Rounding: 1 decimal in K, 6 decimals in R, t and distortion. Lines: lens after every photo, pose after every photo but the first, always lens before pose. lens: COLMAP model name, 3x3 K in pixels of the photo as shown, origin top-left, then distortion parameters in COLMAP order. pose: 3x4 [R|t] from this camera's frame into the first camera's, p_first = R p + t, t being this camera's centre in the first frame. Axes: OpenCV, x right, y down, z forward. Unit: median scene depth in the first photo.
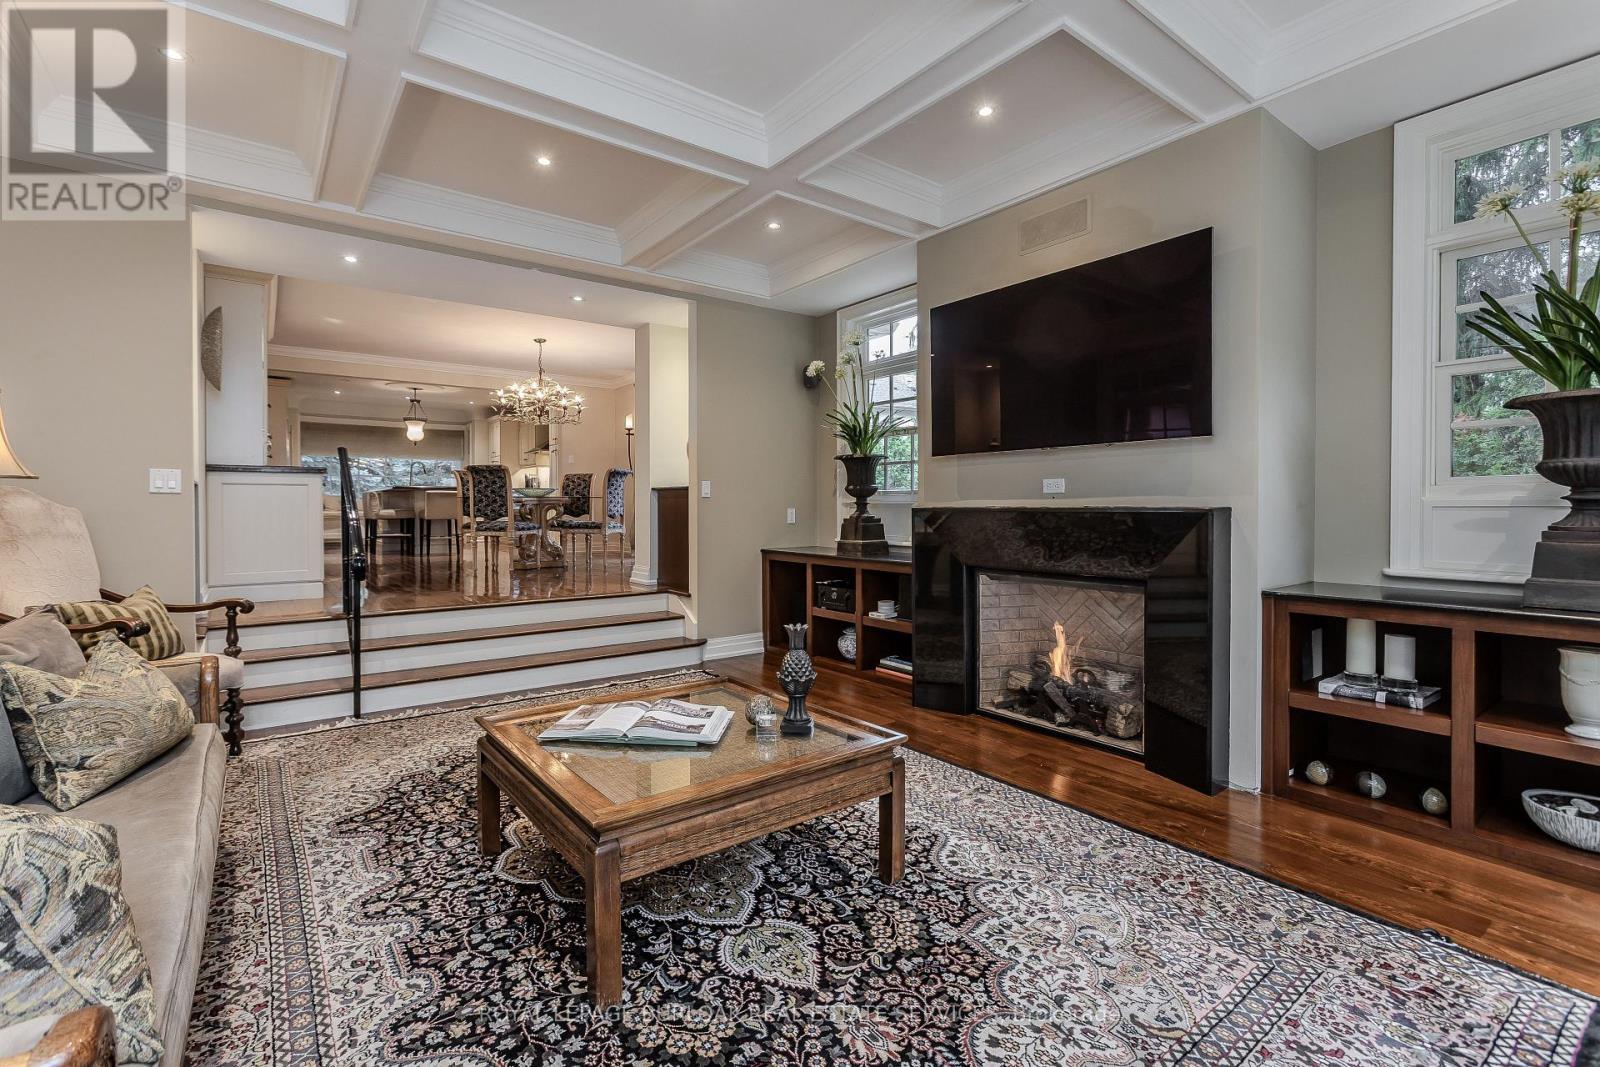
lens RADIAL K [[729.9, 0, 807.5], [0, 729.9, 508.5], [0, 0, 1]] dist [-0.000745, 0.000337]
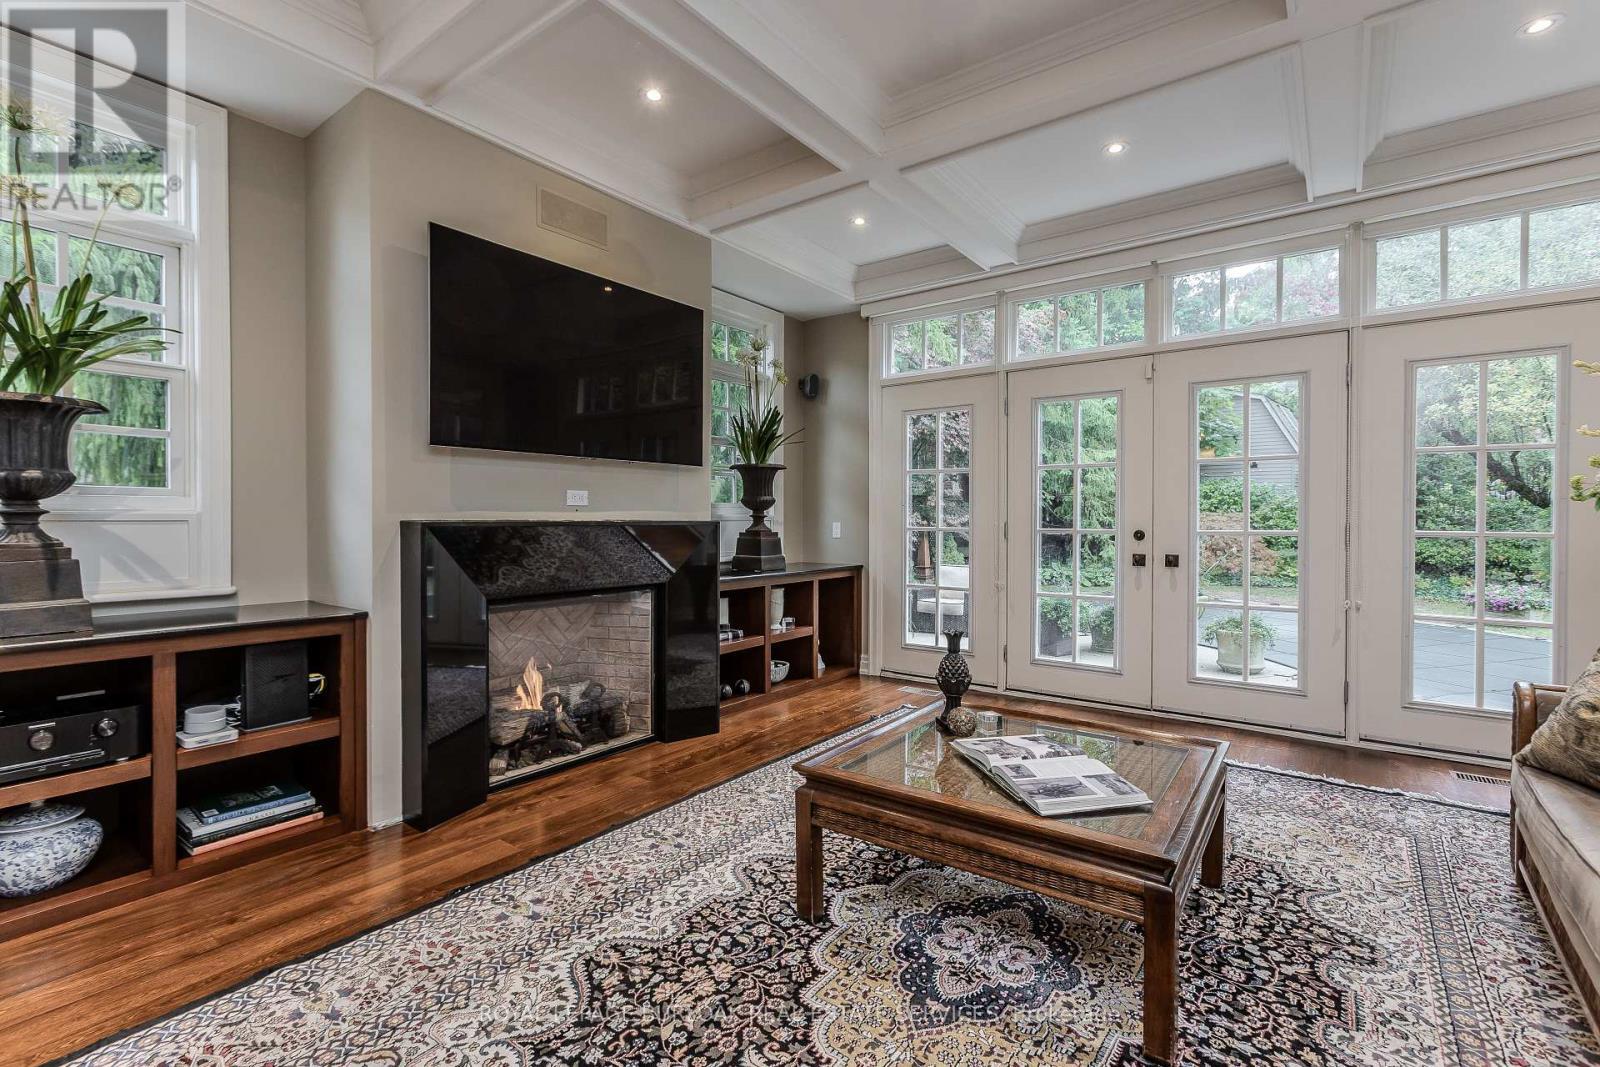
lens RADIAL K [[729.9, 0, 799.8], [0, 729.9, 529.7], [0, 0, 1]] dist [-0.000745, 0.000337]
pose [[-0.274559, -0.011285, 0.961504, -1.128057], [0.003378, 0.999914, 0.012700, -0.002664], [-0.961564, 0.006735, -0.274497, 1.735685]]
